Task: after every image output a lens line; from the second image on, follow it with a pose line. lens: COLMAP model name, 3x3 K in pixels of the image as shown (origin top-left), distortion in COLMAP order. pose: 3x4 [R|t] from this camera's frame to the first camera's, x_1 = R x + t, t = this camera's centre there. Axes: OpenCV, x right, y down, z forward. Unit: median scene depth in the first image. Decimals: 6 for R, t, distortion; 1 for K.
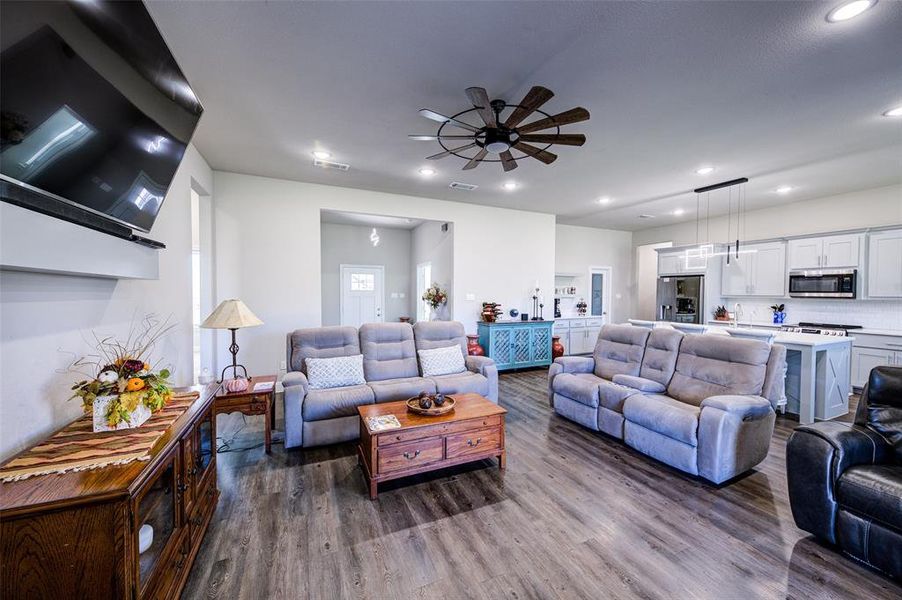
lens RADIAL K [[346.1, 0, 451.8], [0, 346.1, 300.3], [0, 0, 1]] dist [-0.018071, -0.000190]
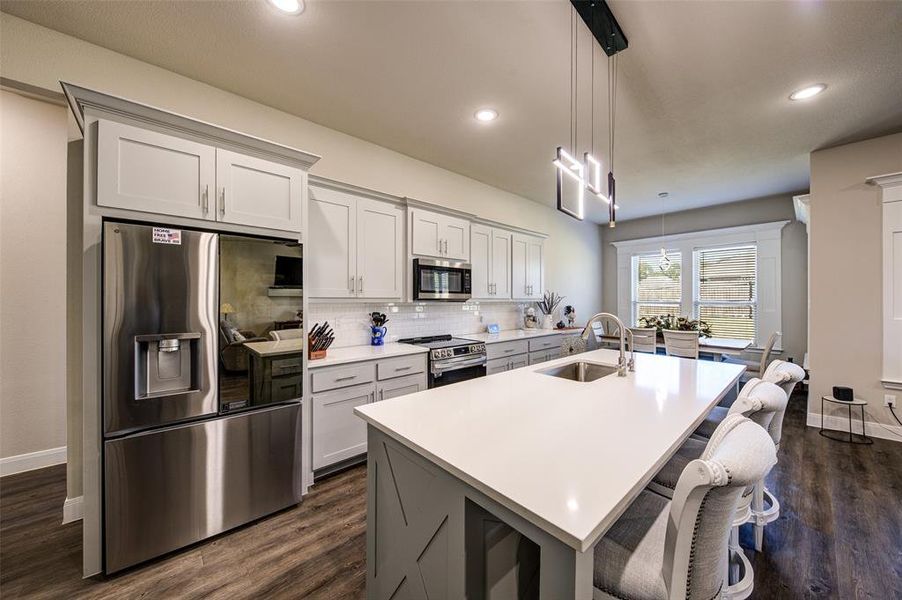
lens RADIAL K [[320.4, 0, 451.4], [0, 320.4, 302.7], [0, 0, 1]] dist [0.002766, 0.000126]
pose [[-0.300626, -0.013157, 0.953651, 0.474051], [0.016679, 0.999679, 0.019050, -0.015251], [-0.953596, 0.021632, -0.300311, 1.226686]]
